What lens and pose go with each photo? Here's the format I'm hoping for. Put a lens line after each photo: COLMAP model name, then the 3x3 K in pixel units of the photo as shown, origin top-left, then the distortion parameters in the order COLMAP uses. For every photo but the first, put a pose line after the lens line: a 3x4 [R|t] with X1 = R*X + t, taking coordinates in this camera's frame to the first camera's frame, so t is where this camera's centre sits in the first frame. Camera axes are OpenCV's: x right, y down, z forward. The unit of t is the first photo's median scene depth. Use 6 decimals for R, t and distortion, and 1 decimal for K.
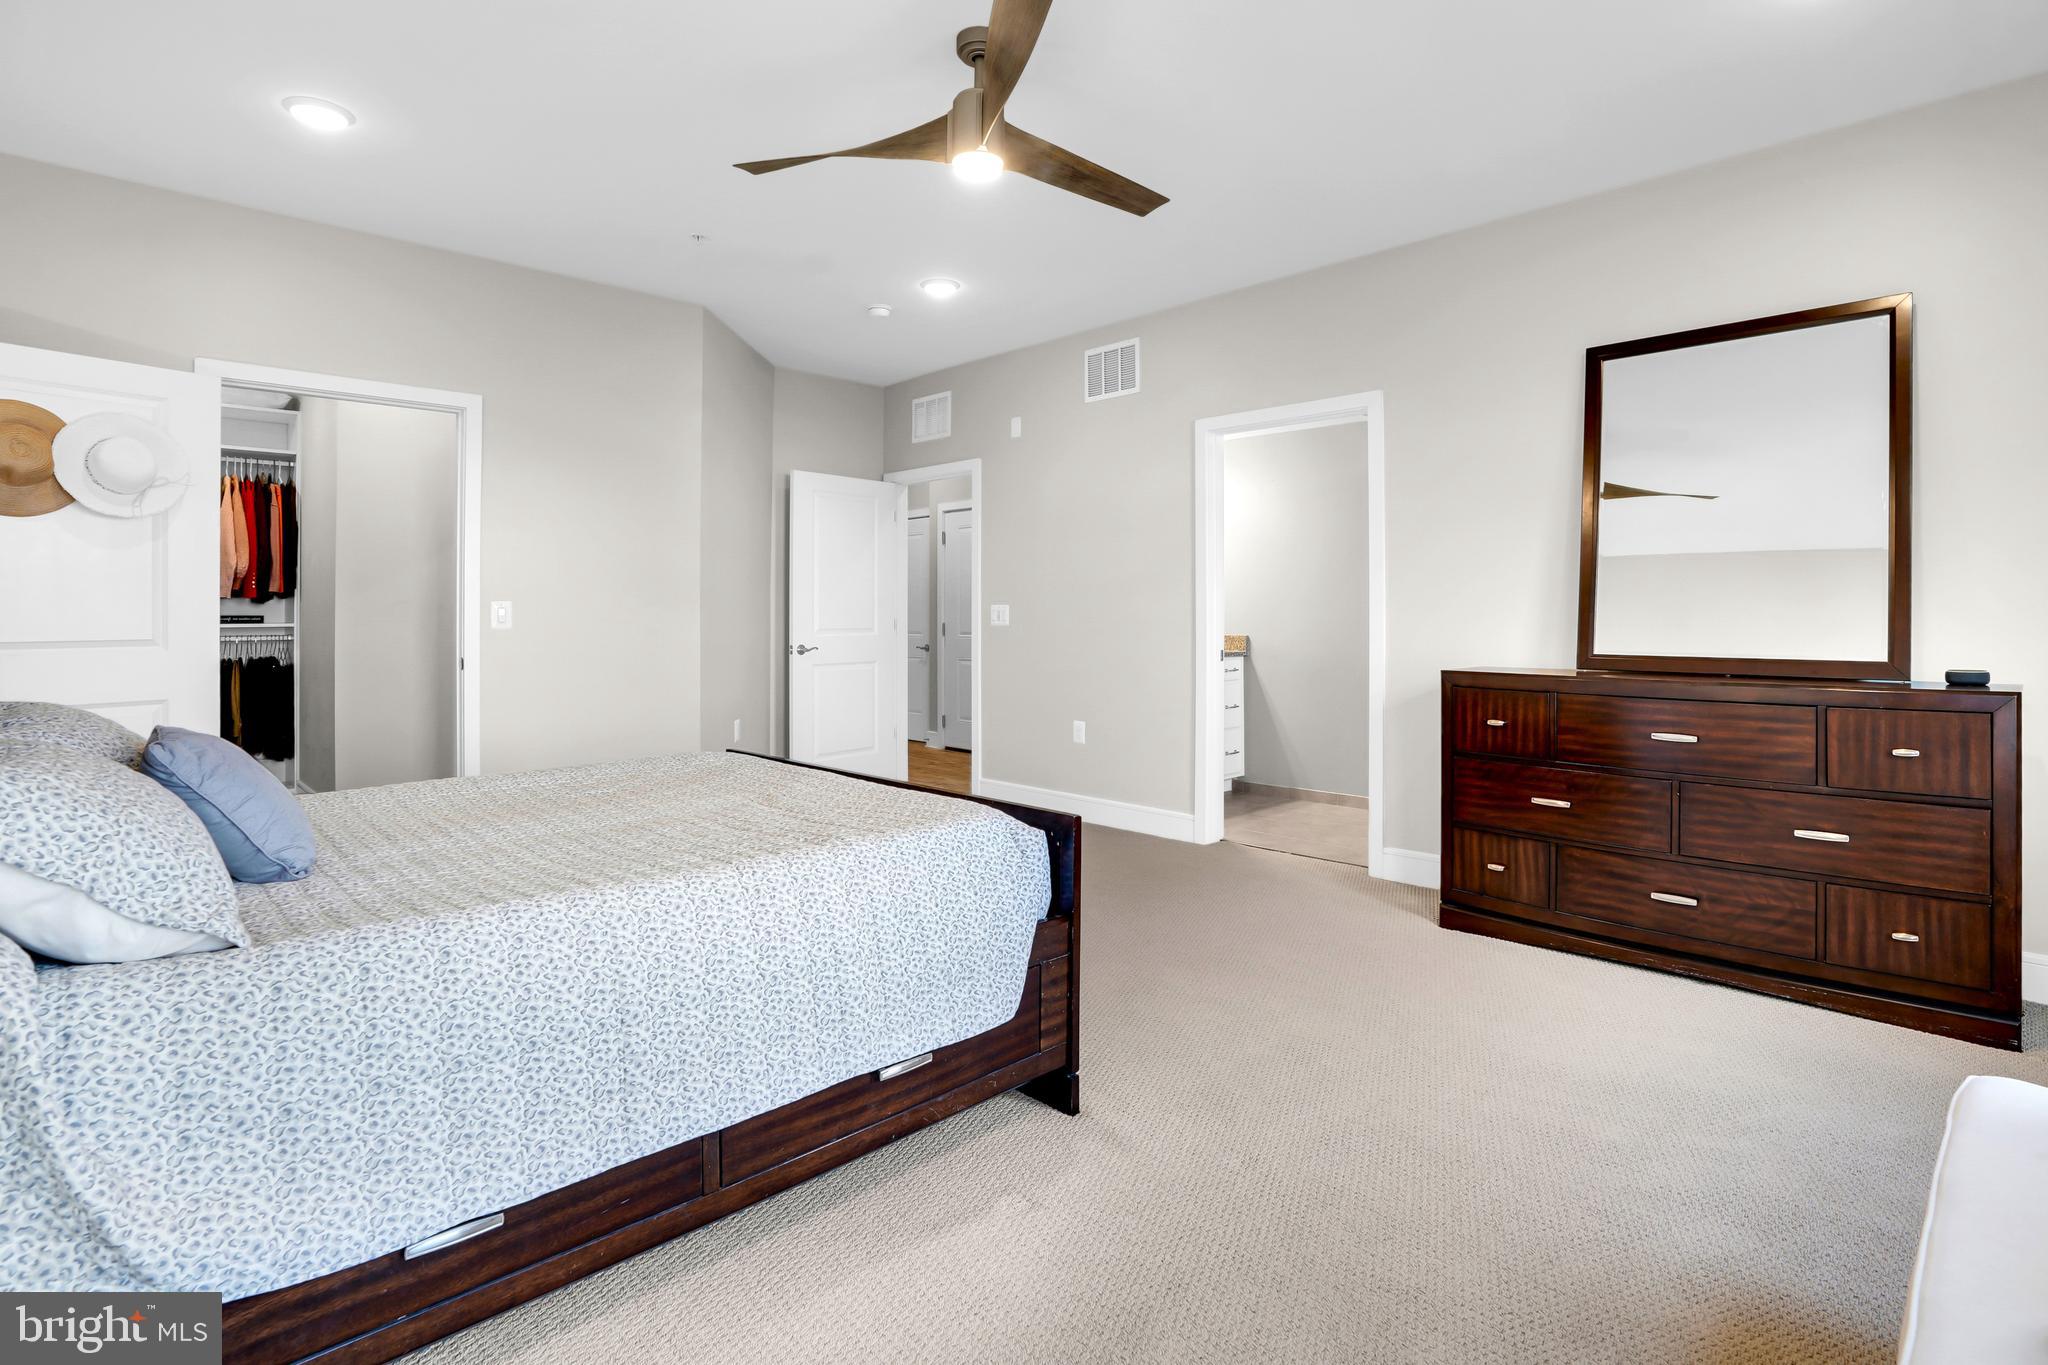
lens RADIAL K [[1050.3, 0, 1018.9], [0, 1050.3, 614.4], [0, 0, 1]] dist [-0.000268, 0.000021]
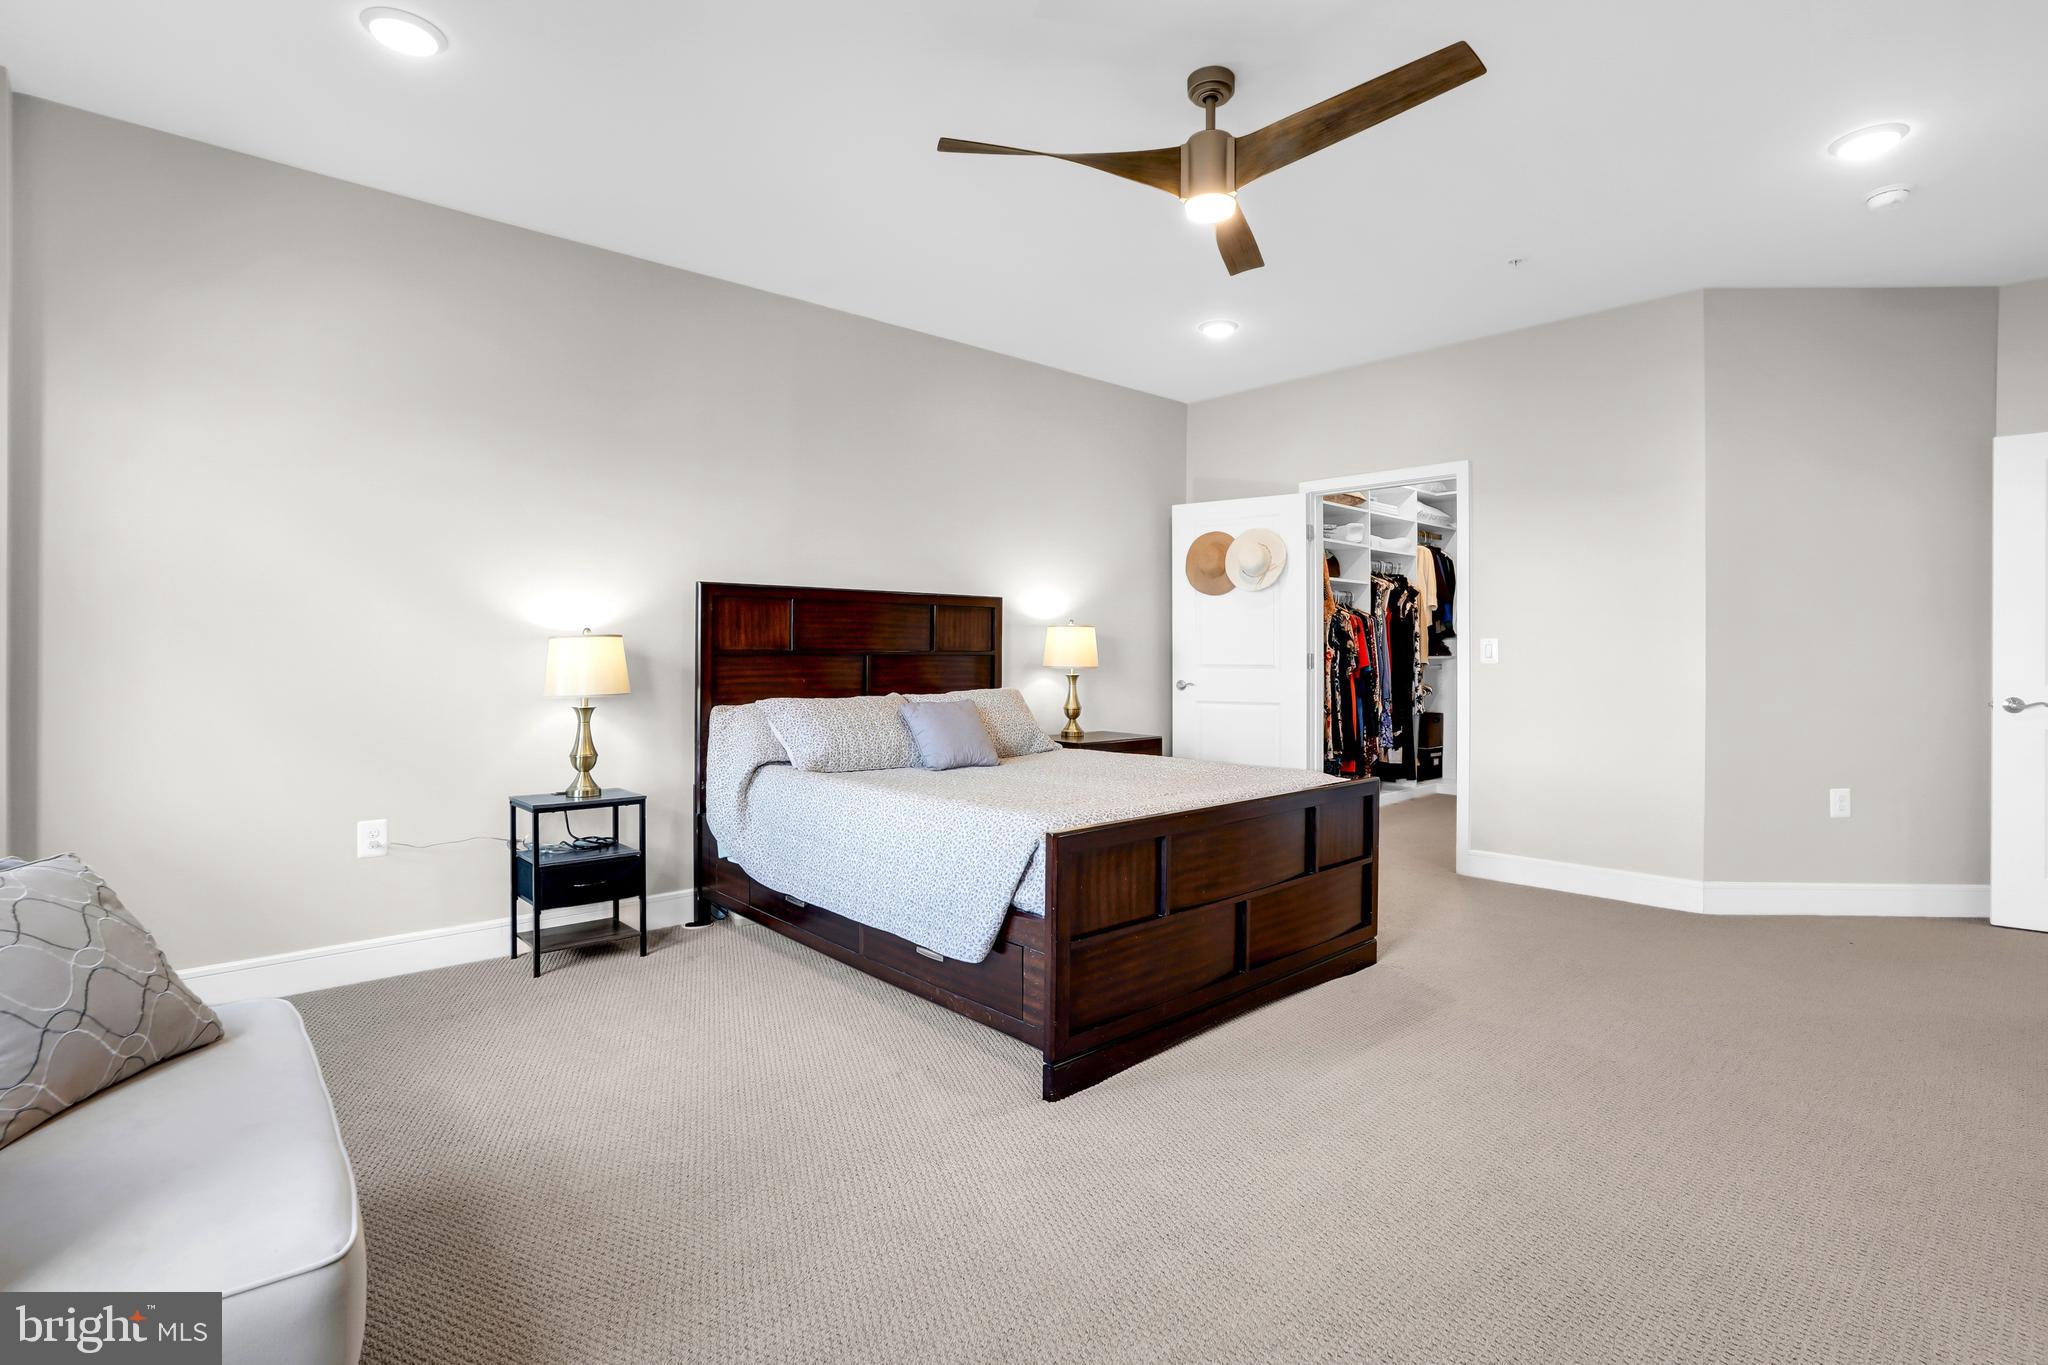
lens RADIAL K [[992.4, 0, 1022.7], [0, 992.4, 655.0], [0, 0, 1]] dist [-0.001999, -0.000050]
pose [[-0.049779, 0.005375, -0.998746, 1.123434], [-0.001763, 0.999983, 0.005469, -0.000511], [0.998759, 0.002033, -0.049769, 1.048335]]
